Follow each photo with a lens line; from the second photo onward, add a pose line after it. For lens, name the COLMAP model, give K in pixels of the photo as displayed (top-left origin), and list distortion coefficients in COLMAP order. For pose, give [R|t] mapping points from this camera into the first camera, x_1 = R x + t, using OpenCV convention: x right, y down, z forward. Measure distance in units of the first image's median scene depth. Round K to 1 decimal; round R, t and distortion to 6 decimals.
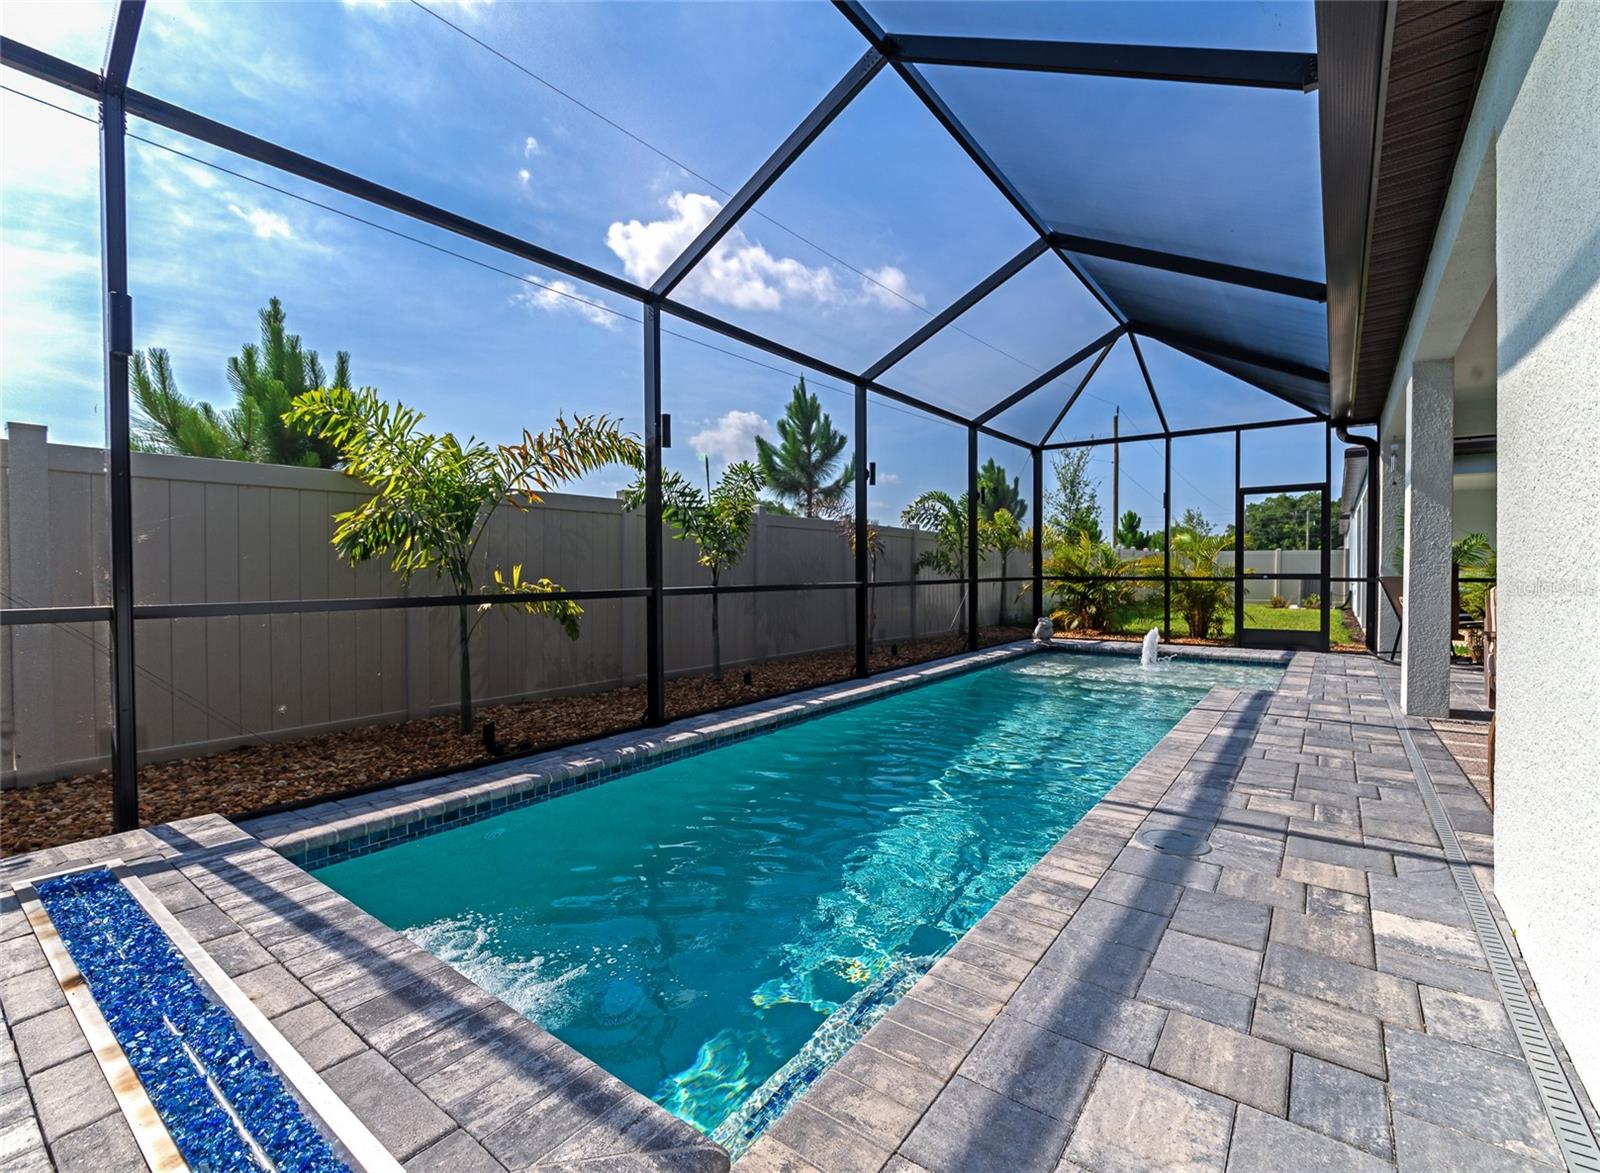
lens RADIAL K [[695.6, 0, 842.7], [0, 695.6, 585.6], [0, 0, 1]] dist [-0.010902, 0.004454]
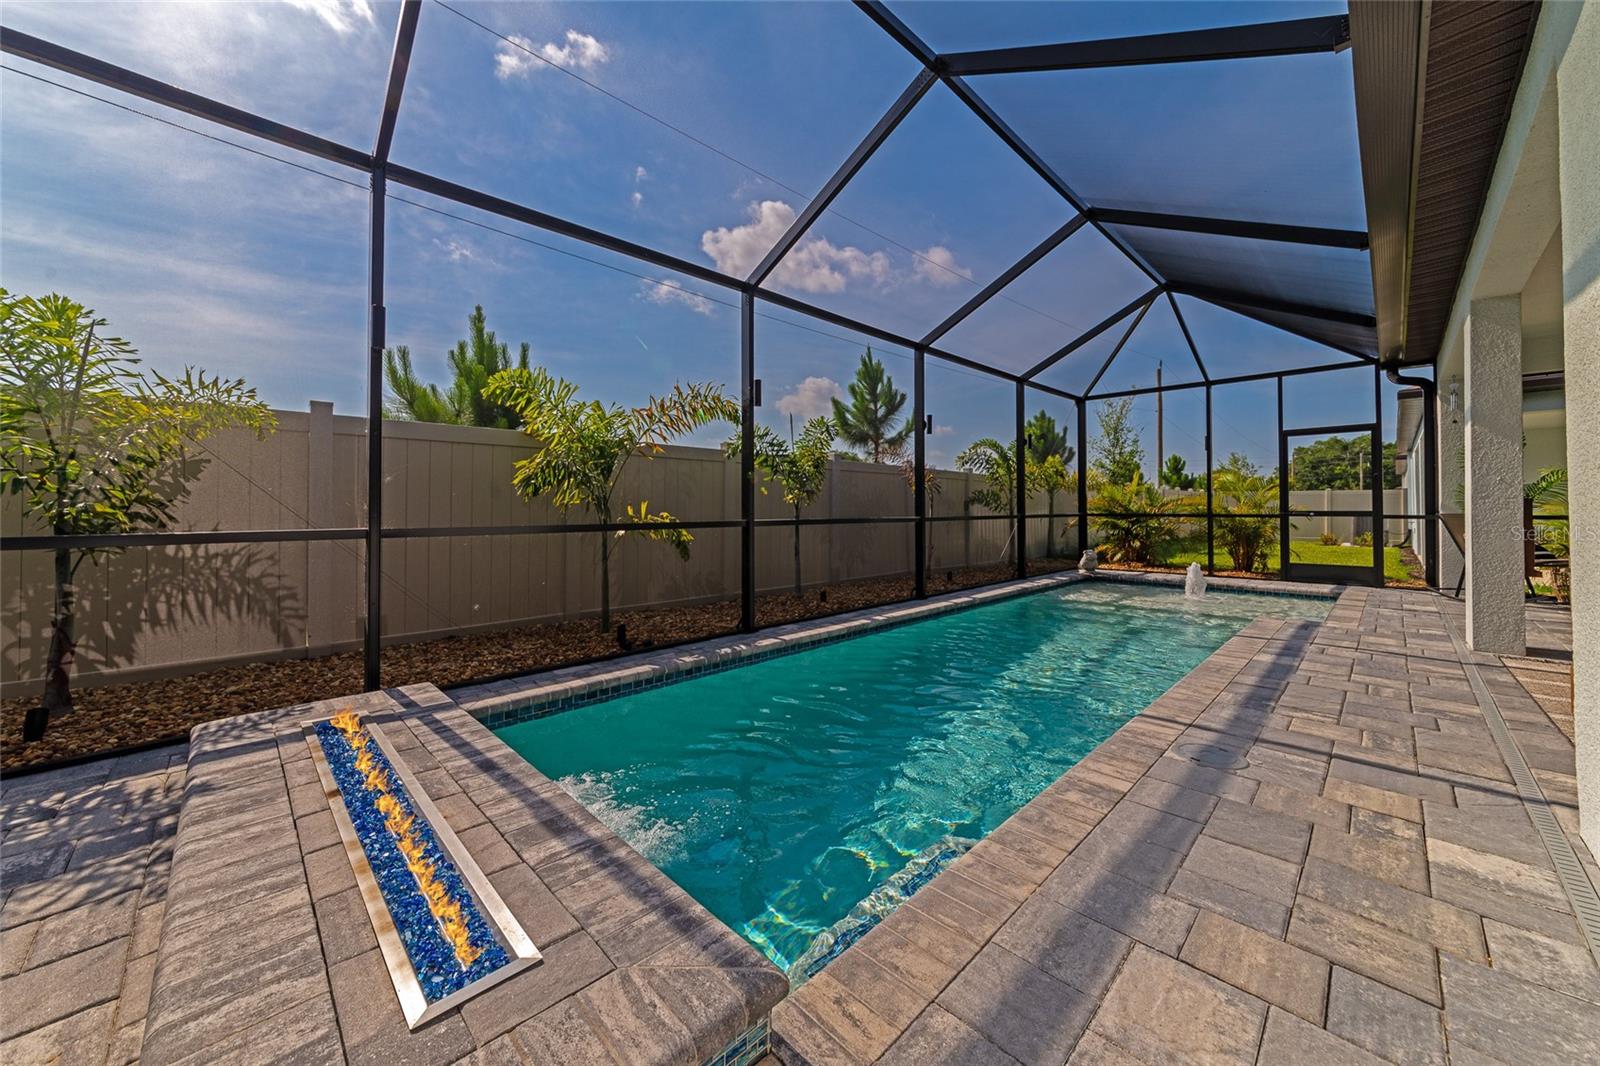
lens RADIAL K [[581.3, 0, 806.8], [0, 581.3, 504.7], [0, 0, 1]] dist [0.000372, 0.000435]
pose [[0.985183, -0.000056, -0.171508, 0.015213], [-0.005157, 0.999538, -0.029947, 0.010689], [0.171430, 0.030388, 0.984728, -0.005300]]
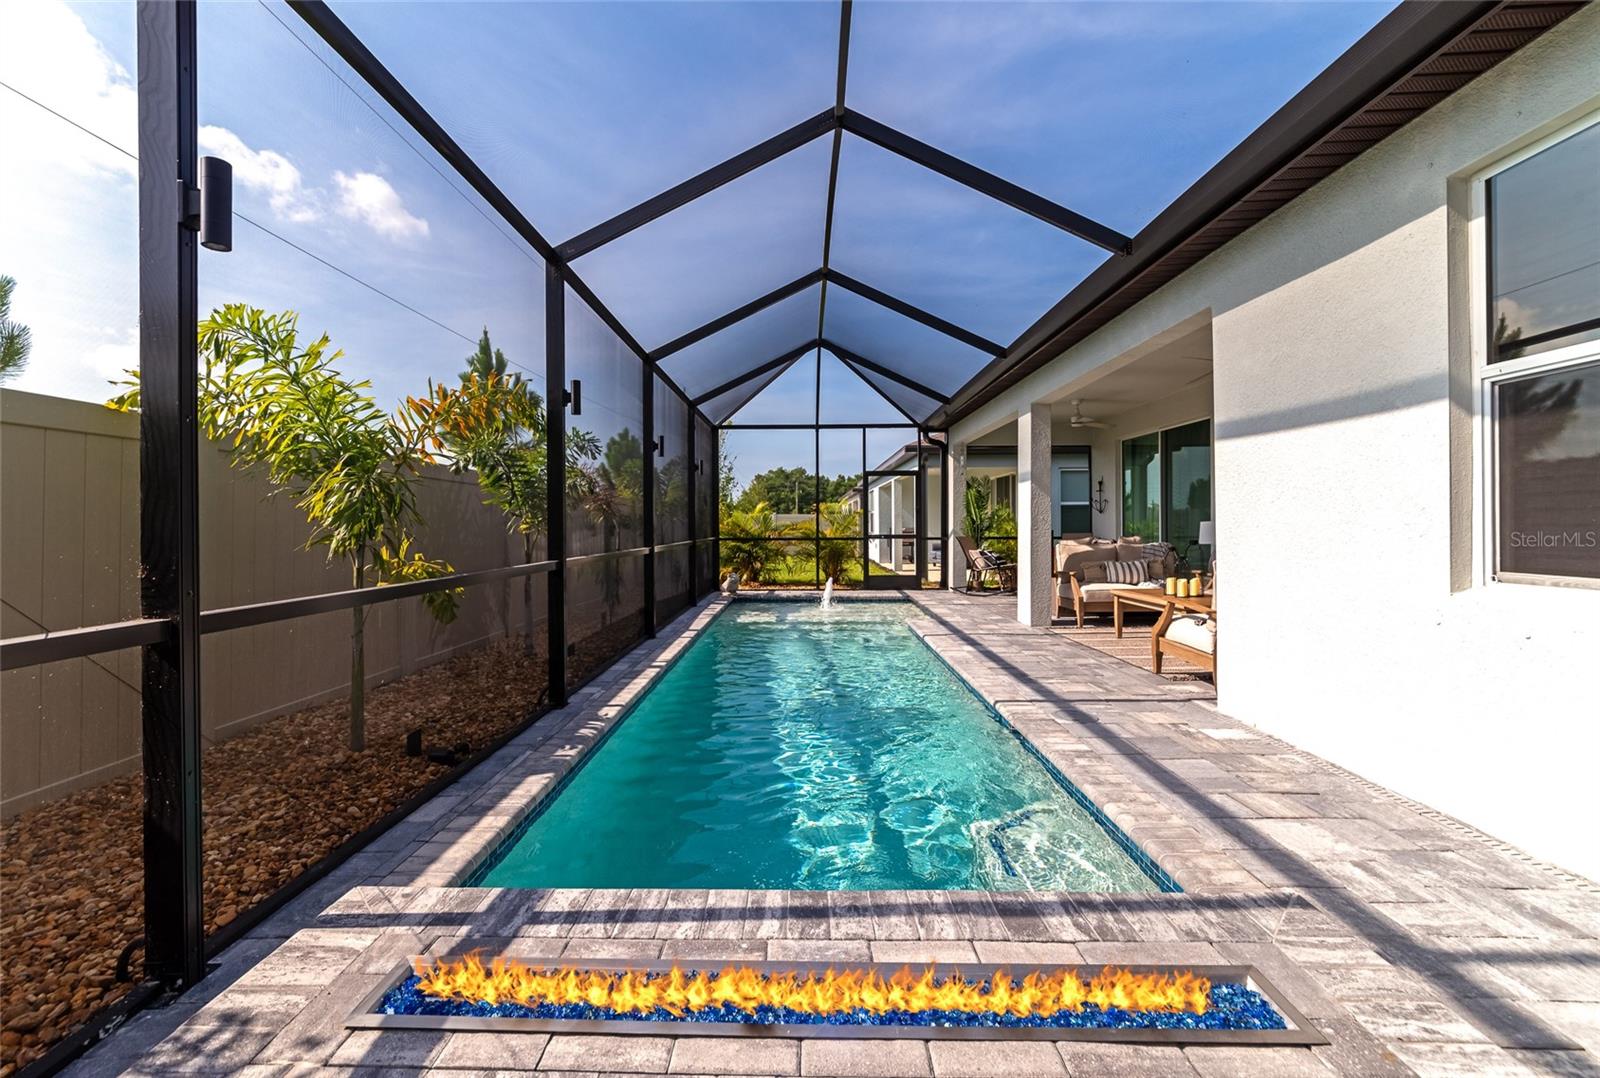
lens RADIAL K [[646.5, 0, 791.7], [0, 646.5, 528.6], [0, 0, 1]] dist [-0.003217, -0.000348]
pose [[0.828906, -0.003096, 0.559380, -0.799007], [0.014823, 0.999755, -0.016432, -0.034832], [-0.559192, 0.021912, 0.828748, 0.133159]]
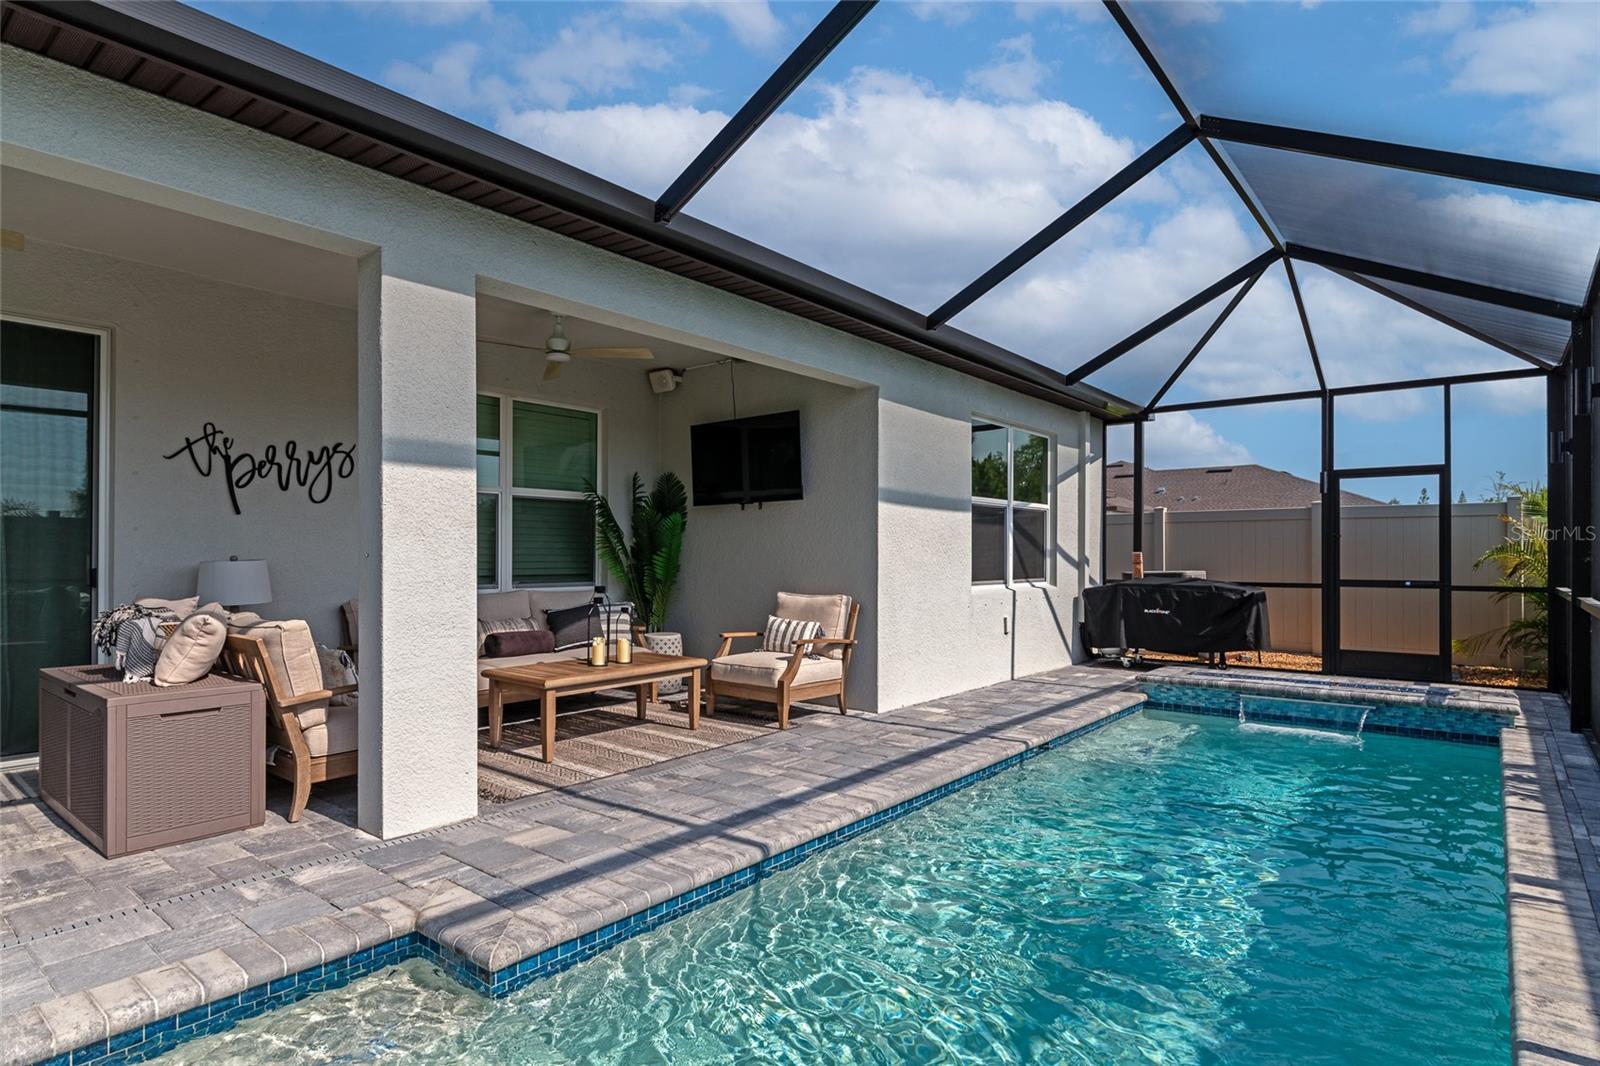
lens RADIAL K [[846.2, 0, 791.1], [0, 846.2, 547.5], [0, 0, 1]] dist [0.002217, 0.000253]
pose [[-0.997751, 0.002284, 0.066991, 0.802685], [0.003530, 0.999823, 0.018485, -0.138818], [-0.066937, 0.018680, -0.997582, 3.037743]]
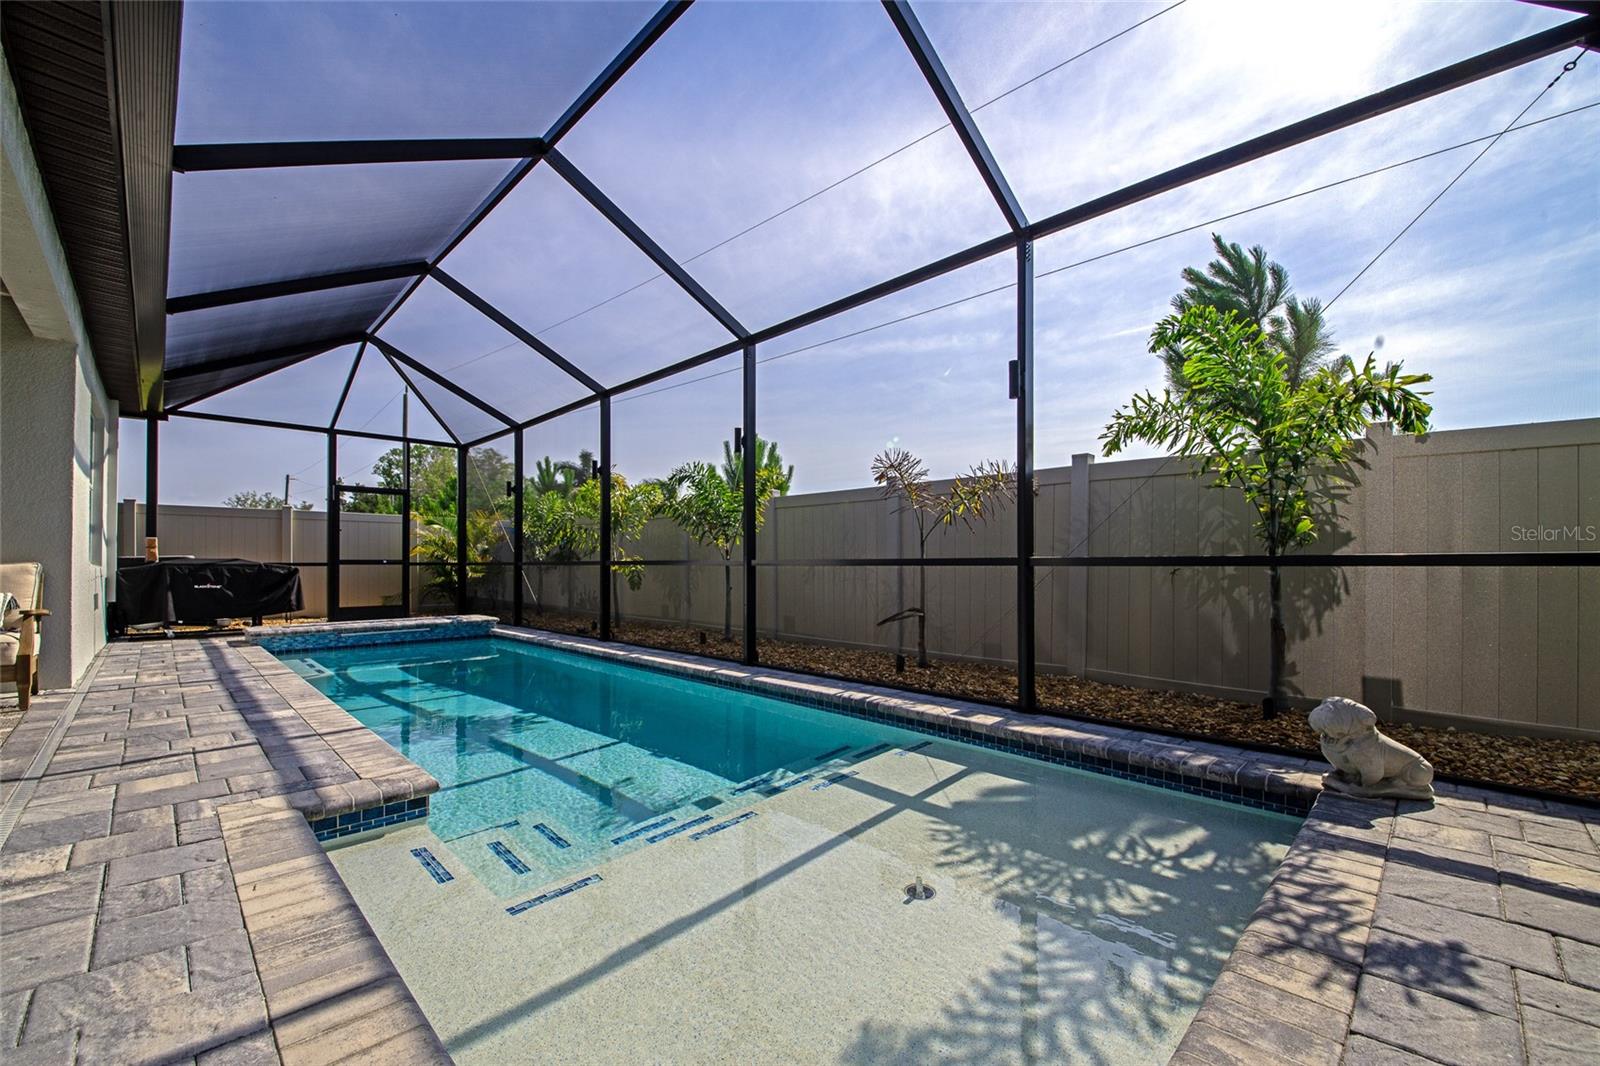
lens RADIAL K [[660.2, 0, 779.4], [0, 660.2, 551.2], [0, 0, 1]] dist [0.026164, -0.023873]
pose [[-0.196693, -0.017072, -0.980316, 2.014020], [-0.024972, 0.999611, -0.012397, -0.019618], [0.980147, 0.022042, -0.197043, 2.833125]]
